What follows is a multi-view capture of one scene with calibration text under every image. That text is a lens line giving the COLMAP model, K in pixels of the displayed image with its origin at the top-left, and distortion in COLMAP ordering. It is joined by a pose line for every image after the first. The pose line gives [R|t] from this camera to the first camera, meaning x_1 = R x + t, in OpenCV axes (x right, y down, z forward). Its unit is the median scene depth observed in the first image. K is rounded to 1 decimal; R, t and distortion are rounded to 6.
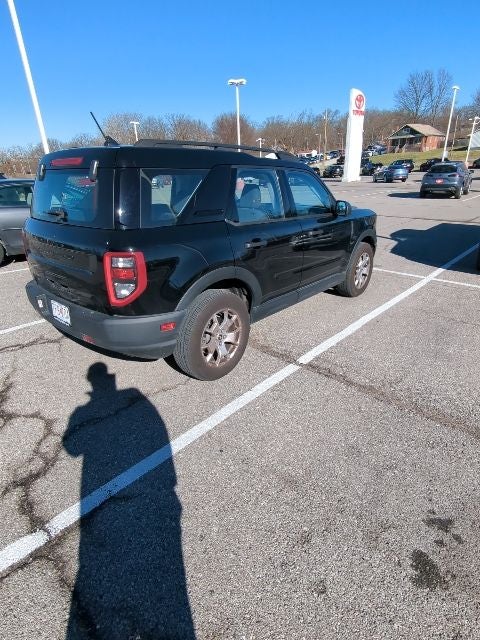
lens RADIAL K [[347.0, 0, 235.8], [0, 347.0, 319.8], [0, 0, 1]] dist [-0.003133, 0.000731]
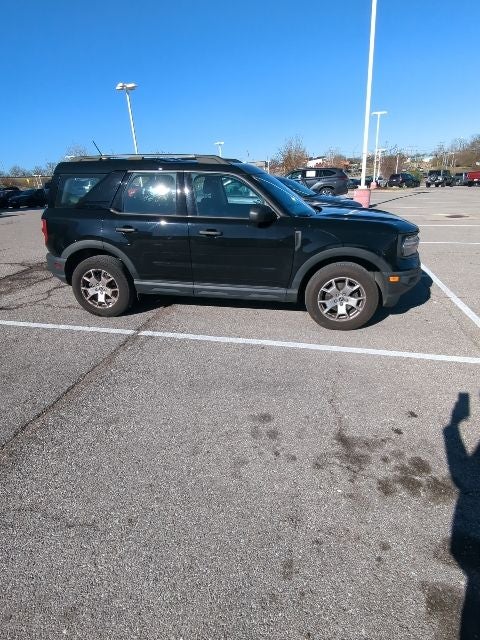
lens RADIAL K [[347.0, 0, 235.8], [0, 347.0, 319.8], [0, 0, 1]] dist [-0.003133, 0.000731]
pose [[0.519795, 0.332185, -0.787062, 1.408647], [-0.319645, 0.930008, 0.181416, -0.267210], [0.792238, 0.157281, 0.589595, 0.597242]]
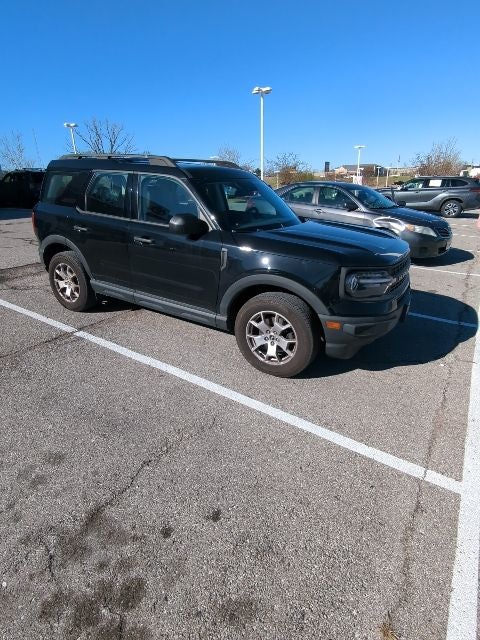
lens RADIAL K [[349.7, 0, 233.4], [0, 349.7, 318.4], [0, 0, 1]] dist [-0.002651, 0.000639]
pose [[0.172760, 0.383585, -0.907203, 1.475919], [-0.403120, 0.867914, 0.290206, -0.530321], [0.898693, 0.315575, 0.304572, 1.202499]]
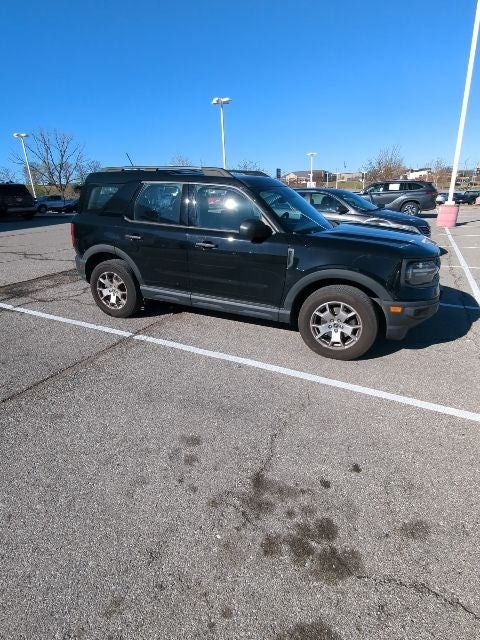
lens RADIAL K [[347.0, 0, 235.8], [0, 347.0, 319.8], [0, 0, 1]] dist [-0.003133, 0.000731]
pose [[0.296216, 0.356692, -0.886018, 1.504484], [-0.374725, 0.896675, 0.235703, -0.393812], [0.878543, 0.262194, 0.399270, 0.876768]]
